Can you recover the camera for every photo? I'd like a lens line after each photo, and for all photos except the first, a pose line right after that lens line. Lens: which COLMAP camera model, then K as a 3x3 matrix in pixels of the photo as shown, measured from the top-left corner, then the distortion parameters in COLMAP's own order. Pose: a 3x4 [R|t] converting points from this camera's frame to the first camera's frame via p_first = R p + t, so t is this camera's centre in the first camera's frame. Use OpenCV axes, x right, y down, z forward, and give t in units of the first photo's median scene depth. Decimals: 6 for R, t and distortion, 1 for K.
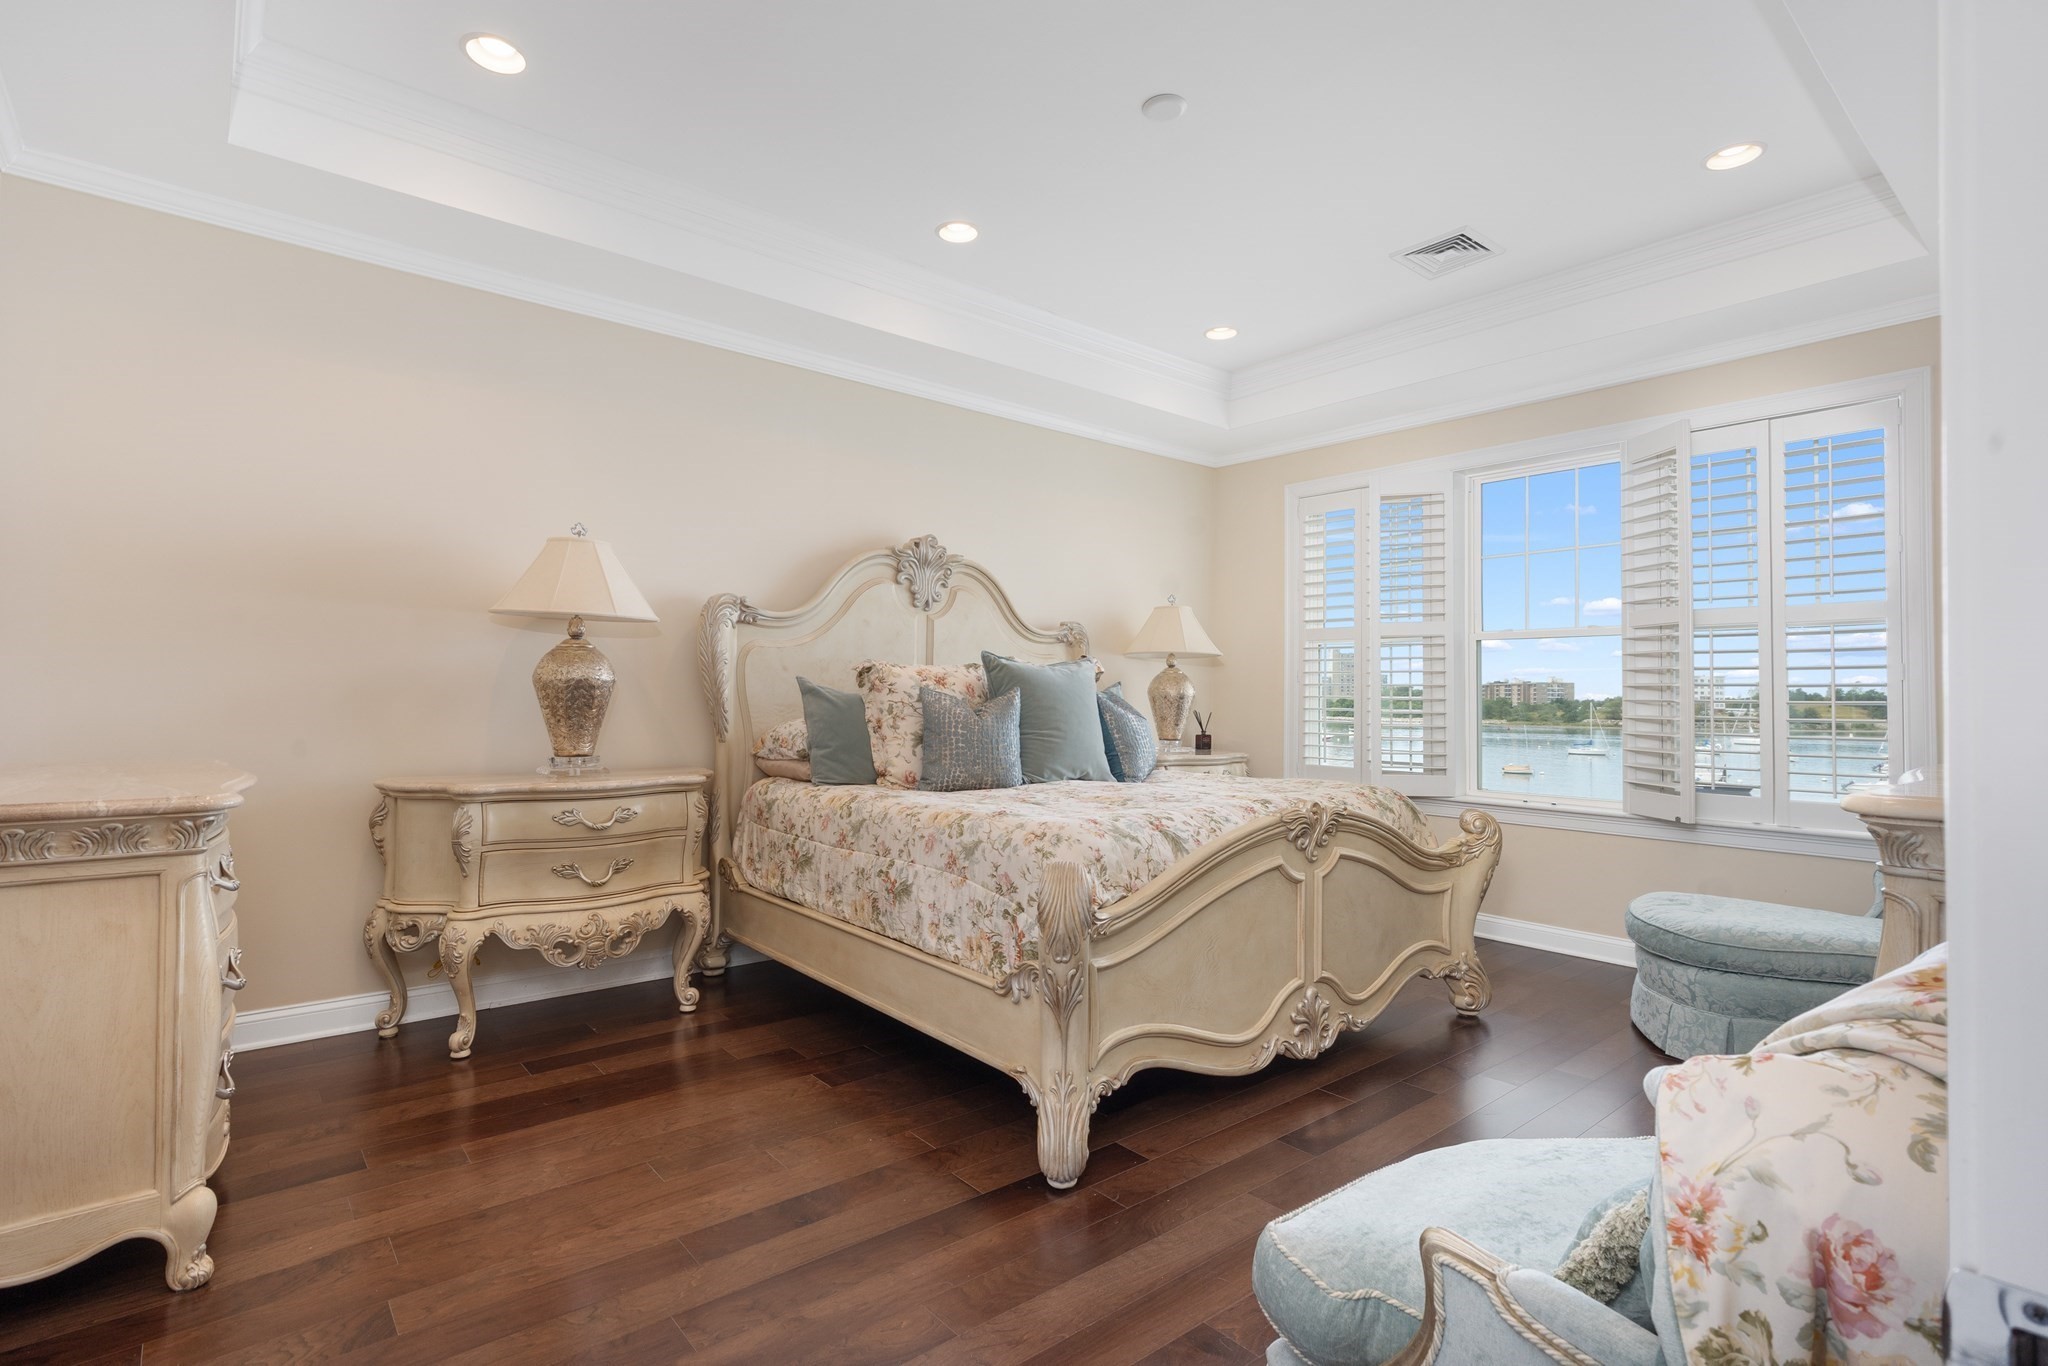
lens RADIAL K [[975.0, 0, 1024.8], [0, 975.0, 675.3], [0, 0, 1]] dist [0.012397, -0.000304]
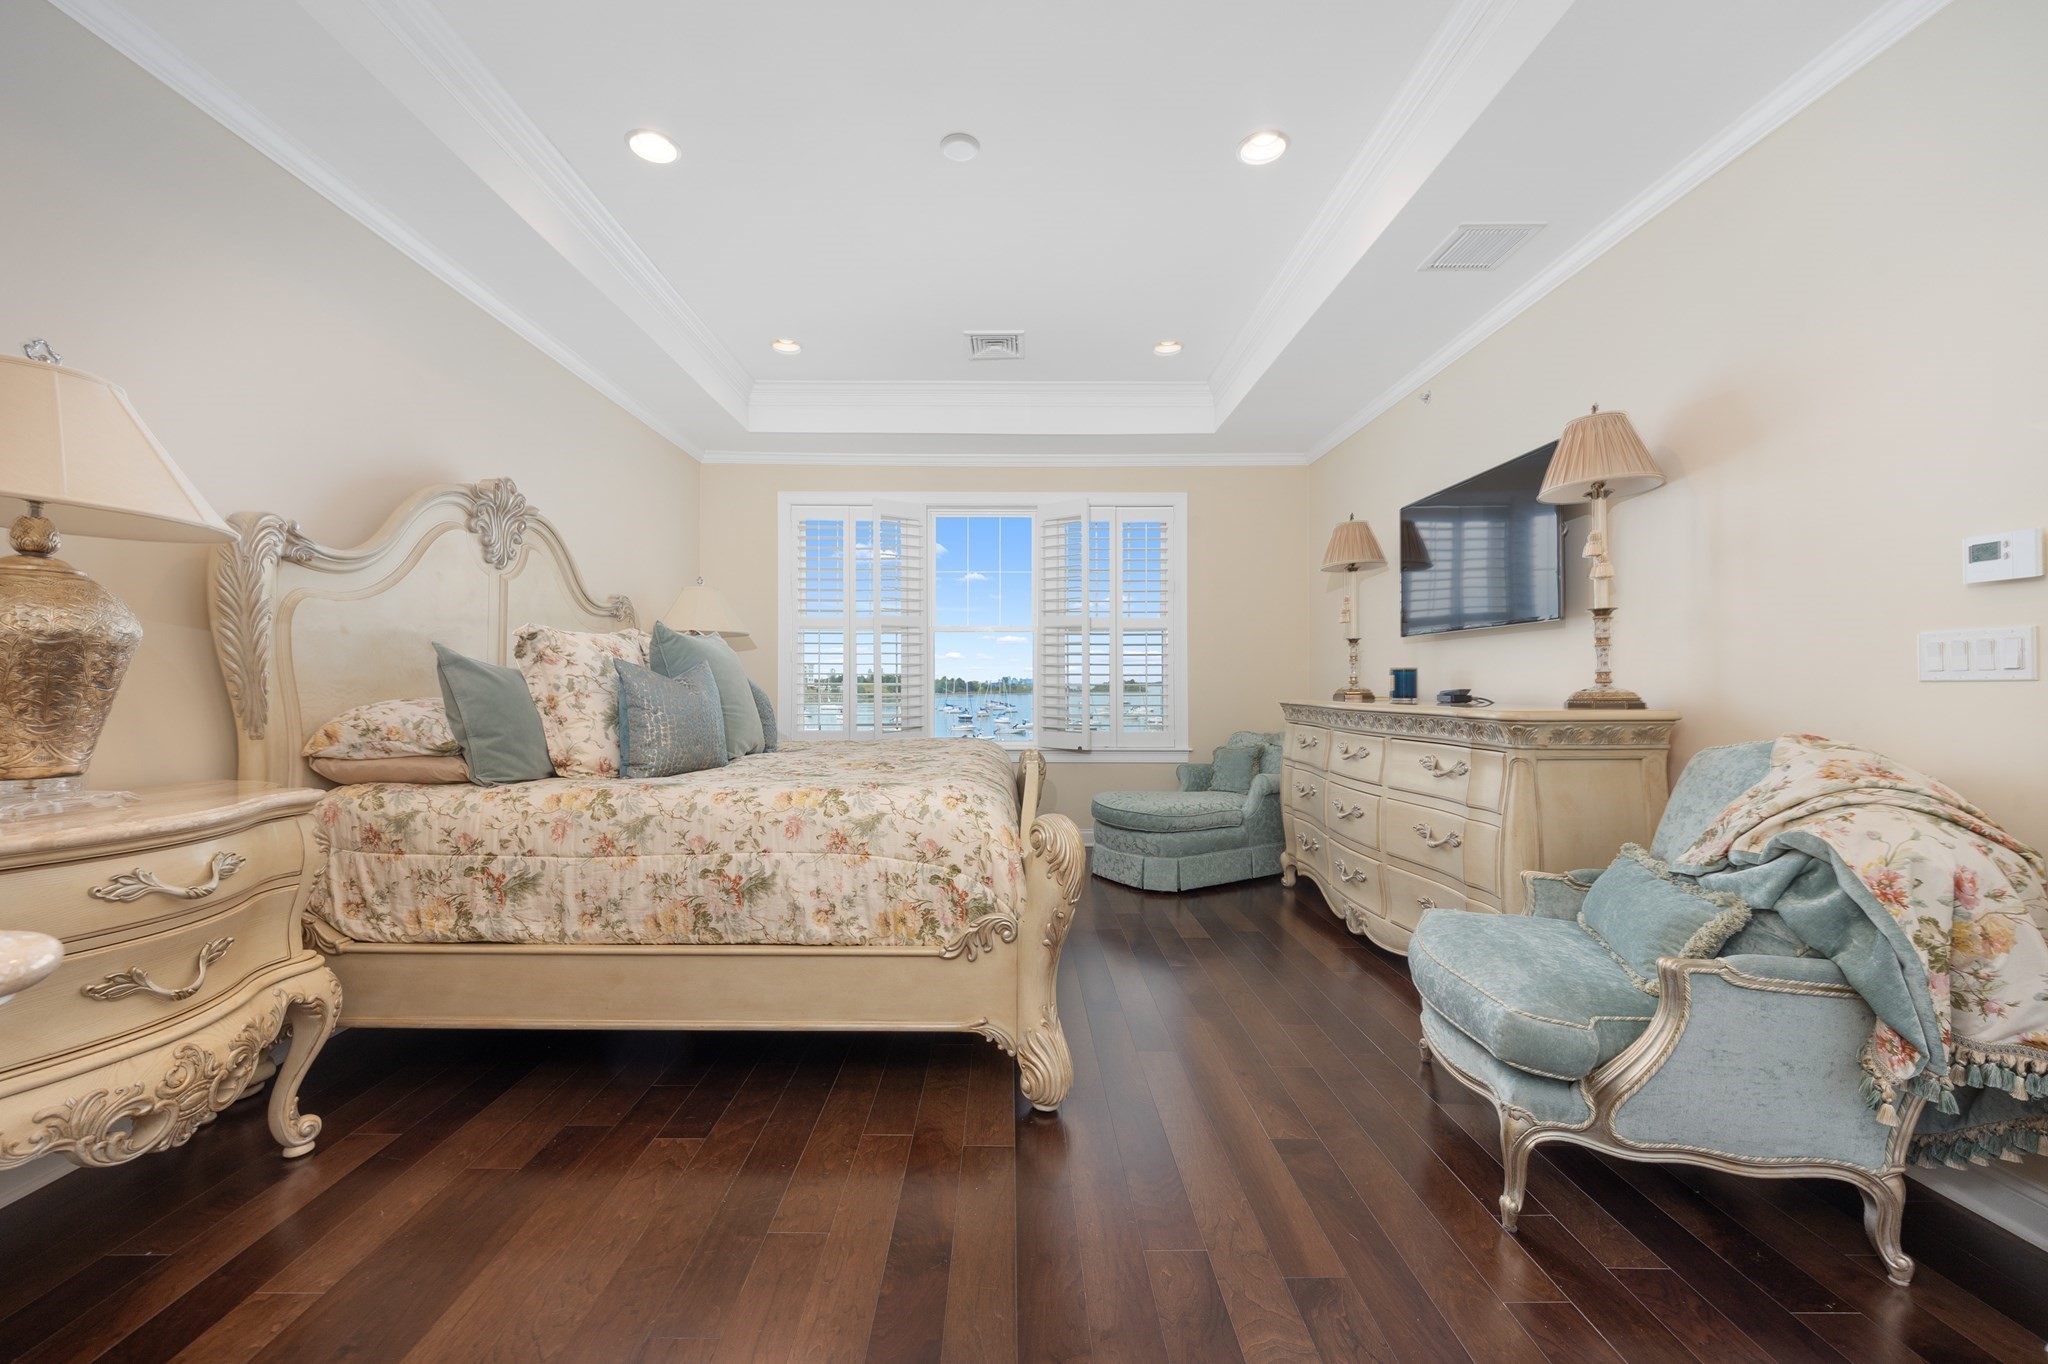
lens RADIAL K [[772.9, 0, 1024.0], [0, 772.9, 682.0], [0, 0, 1]] dist [0.000784, -0.000180]
pose [[0.644402, -0.010181, 0.764619, -0.432248], [-0.008754, 0.999748, 0.020690, 0.017016], [-0.764637, -0.020026, 0.644150, 0.316196]]
